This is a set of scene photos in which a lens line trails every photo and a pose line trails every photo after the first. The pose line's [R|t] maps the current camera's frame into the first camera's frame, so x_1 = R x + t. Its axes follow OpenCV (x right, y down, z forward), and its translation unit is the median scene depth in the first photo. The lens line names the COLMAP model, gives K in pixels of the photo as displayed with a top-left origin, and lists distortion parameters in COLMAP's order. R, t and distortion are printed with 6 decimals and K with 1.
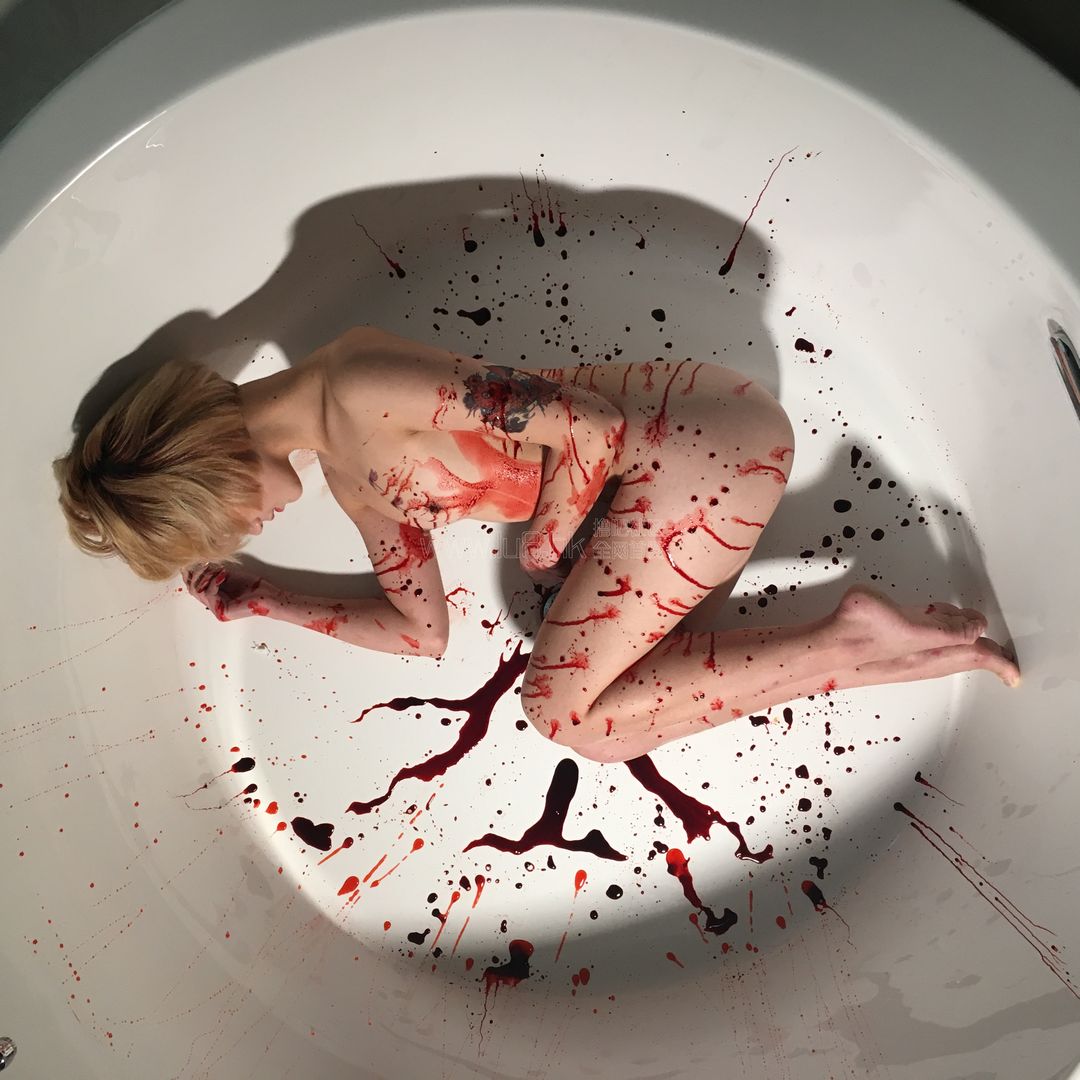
lens RADIAL K [[1224.1, 0, 540.6], [0, 1224.1, 543.3], [0, 0, 1]] dist [0.051732, 0.000000]
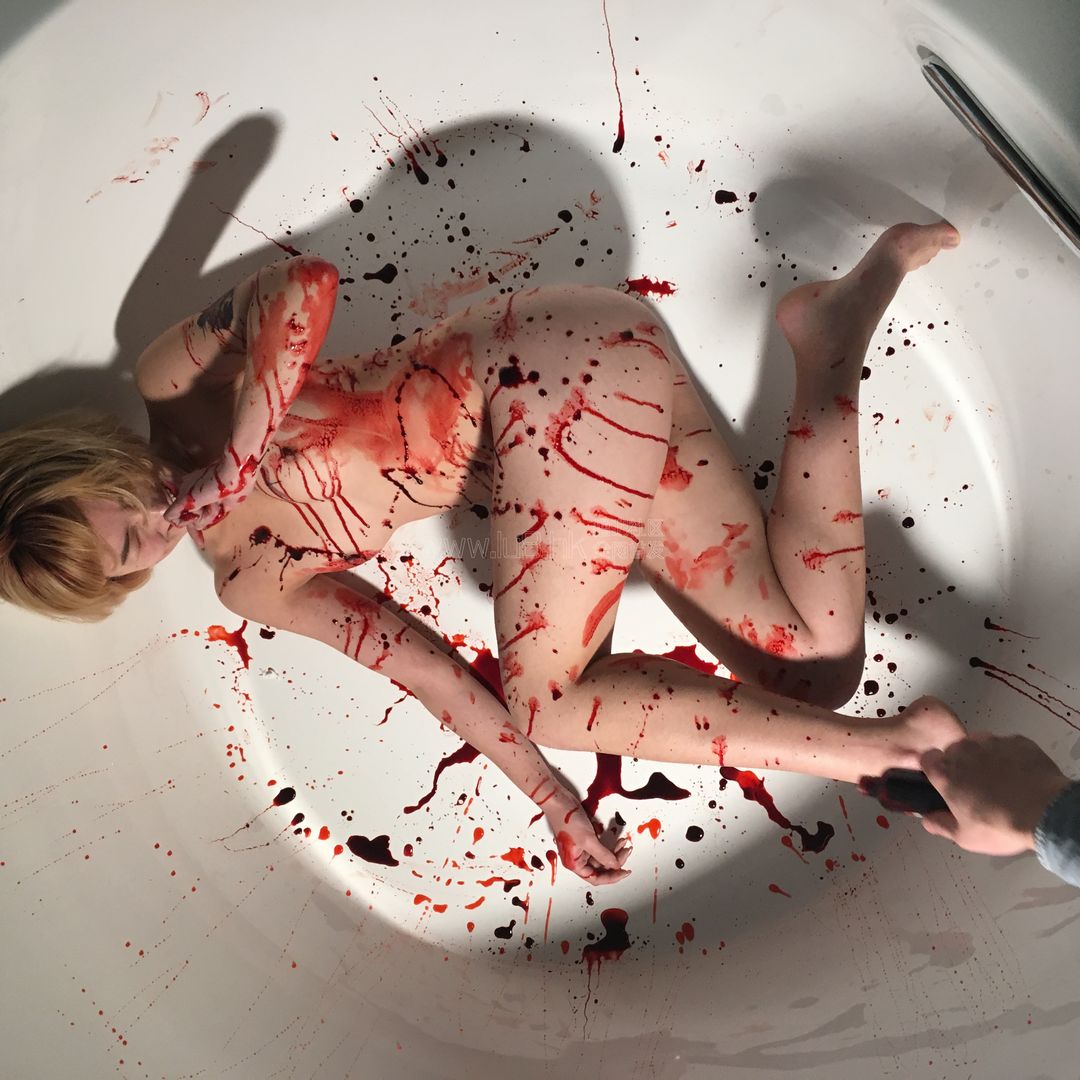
lens RADIAL K [[1224.1, 0, 546.2], [0, 1224.1, 544.1], [0, 0, 1]] dist [0.051732, 0.000000]
pose [[0.954044, -0.268340, -0.133391, 0.136935], [0.263647, 0.963216, -0.052014, 0.096671], [0.142442, 0.014455, 0.989698, 0.079796]]
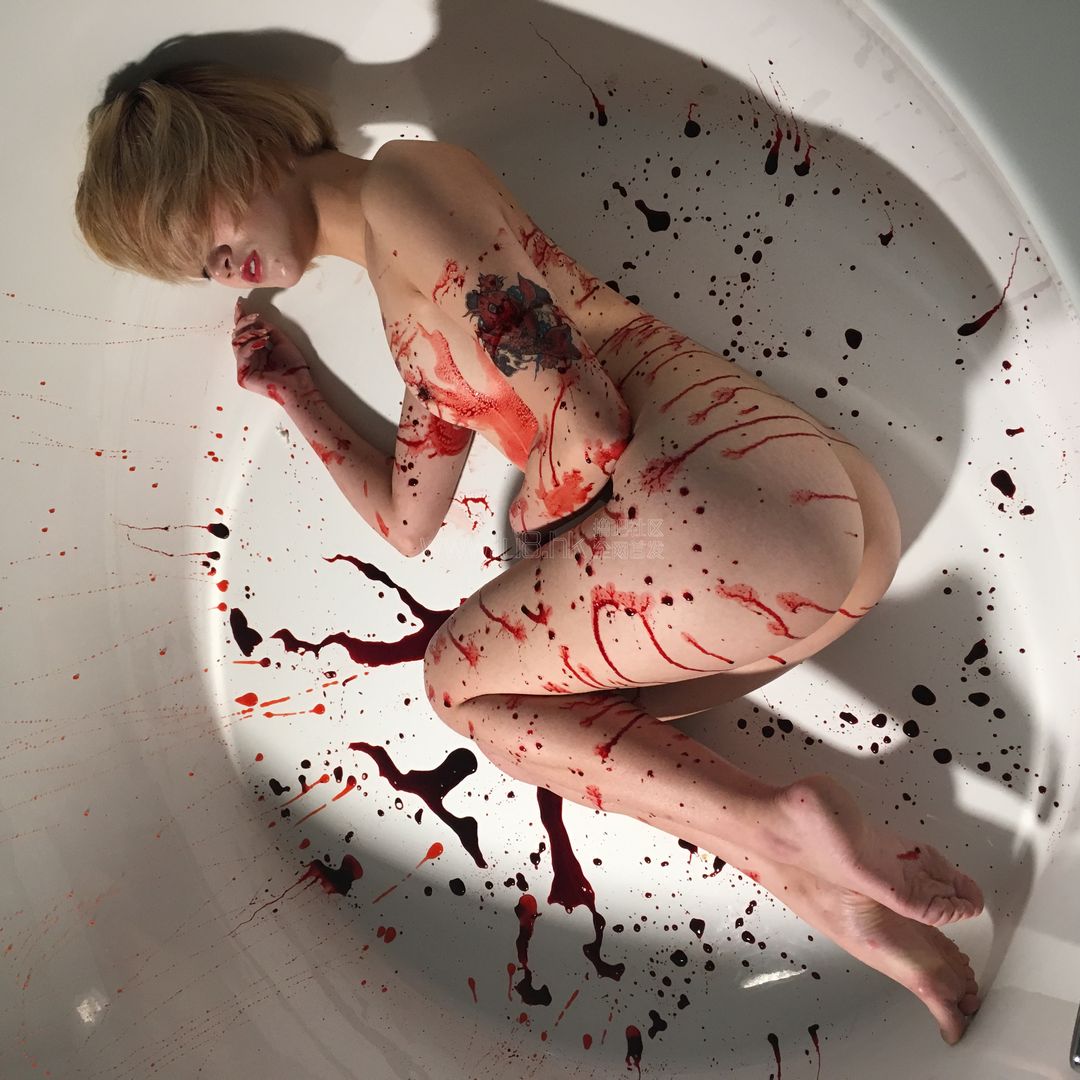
lens RADIAL K [[1224.1, 0, 543.3], [0, 1224.1, 546.7], [0, 0, 1]] dist [0.051732, 0.000000]
pose [[0.782731, 0.558632, -0.274341, 0.216326], [-0.490569, 0.825060, 0.280387, -0.193957], [0.382981, -0.084884, 0.919848, 0.245369]]
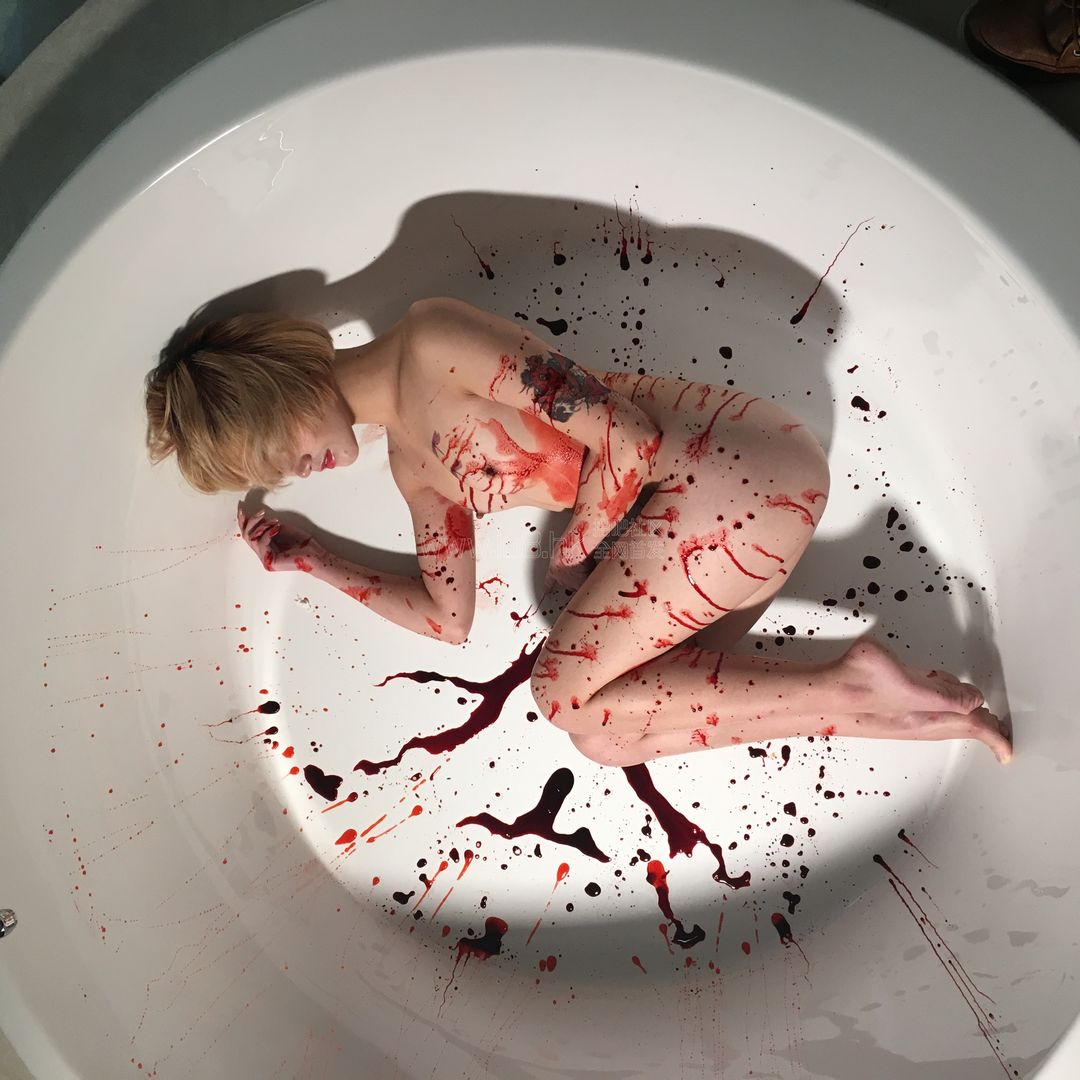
lens RADIAL K [[1224.1, 0, 540.8], [0, 1224.1, 543.5], [0, 0, 1]] dist [0.051732, 0.000000]
pose [[0.984088, 0.167494, -0.059307, 0.029712], [-0.167492, 0.985861, 0.005039, -0.004618], [0.059313, 0.004975, 0.998227, -0.049074]]
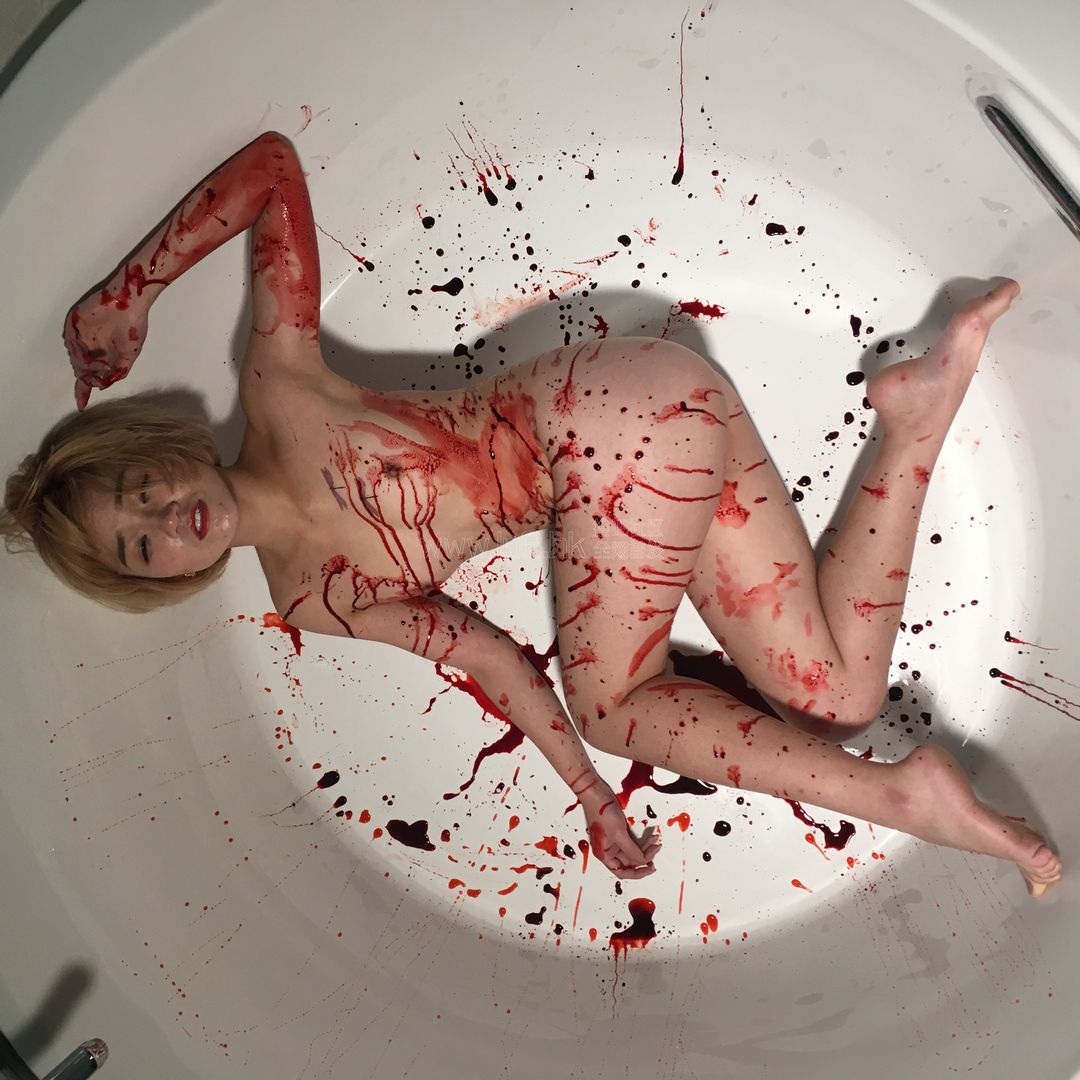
lens RADIAL K [[1224.1, 0, 543.8], [0, 1224.1, 546.4], [0, 0, 1]] dist [0.051732, 0.000000]
pose [[0.967380, -0.231311, -0.103300, 0.076804], [0.222784, 0.970910, -0.087760, 0.125690], [0.120595, 0.061883, 0.990771, 0.021148]]
